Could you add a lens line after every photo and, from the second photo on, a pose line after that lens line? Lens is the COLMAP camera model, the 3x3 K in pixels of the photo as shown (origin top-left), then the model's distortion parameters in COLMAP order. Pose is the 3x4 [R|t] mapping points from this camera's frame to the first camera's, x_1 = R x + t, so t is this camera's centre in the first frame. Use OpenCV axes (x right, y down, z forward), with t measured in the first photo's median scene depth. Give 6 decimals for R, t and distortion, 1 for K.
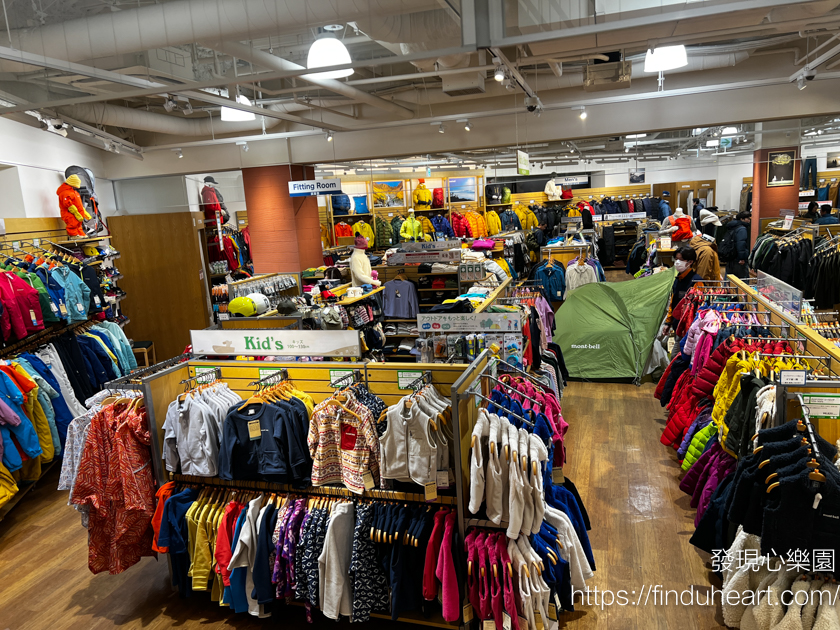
lens RADIAL K [[636.8, 0, 420.0], [0, 636.8, 315.0], [0, 0, 1]] dist [0.089630, -0.142559]
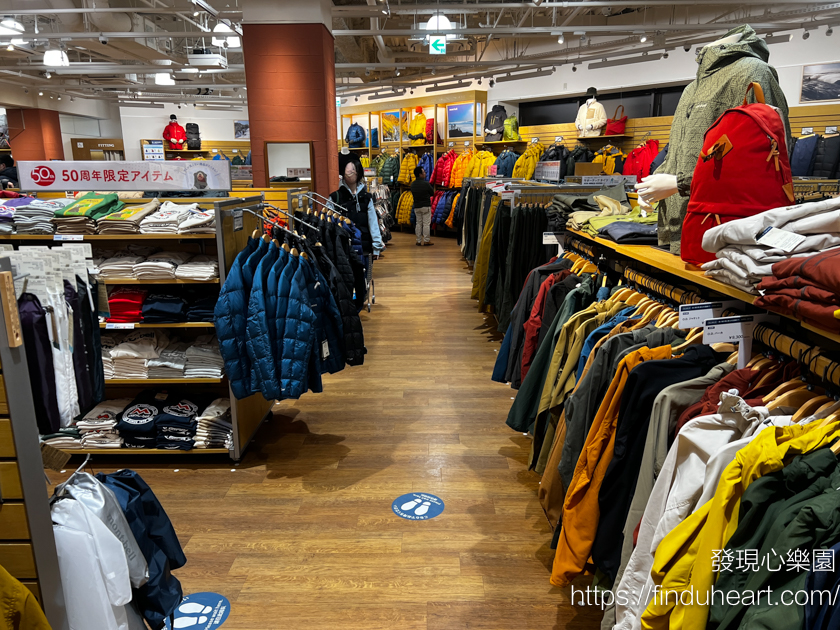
lens RADIAL K [[640.8, 0, 422.7], [0, 640.8, 314.8], [0, 0, 1]] dist [0.033180, -0.033140]
pose [[0.278955, 0.272665, -0.920781, 0.808660], [-0.172006, 0.957524, 0.231436, -0.144112], [0.944774, 0.093820, 0.314006, 0.739919]]
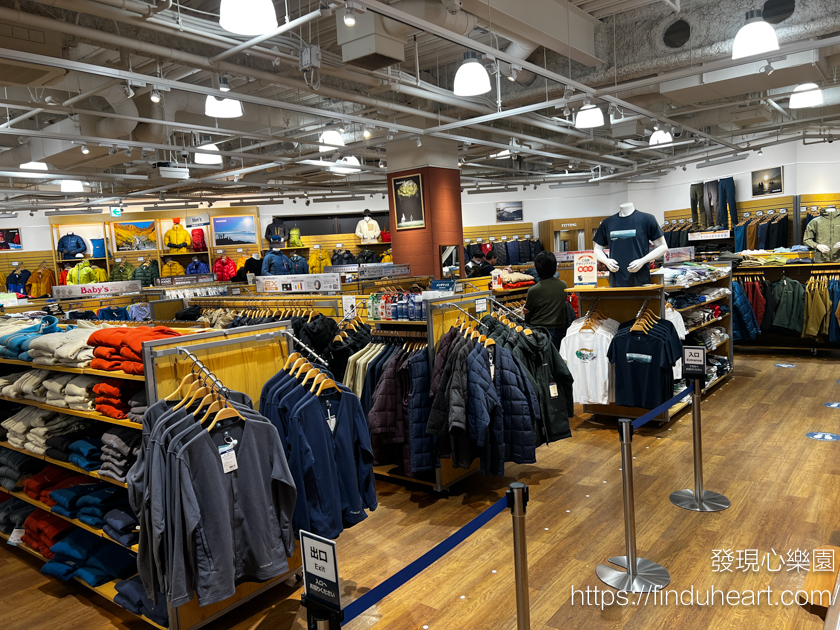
lens RADIAL K [[636.8, 0, 420.0], [0, 636.8, 315.0], [0, 0, 1]] dist [0.089630, -0.142559]
pose [[0.931640, 0.043001, -0.360830, 0.606115], [-0.062387, 0.997158, -0.042244, -0.063957], [0.357988, 0.061867, 0.931674, 0.301543]]
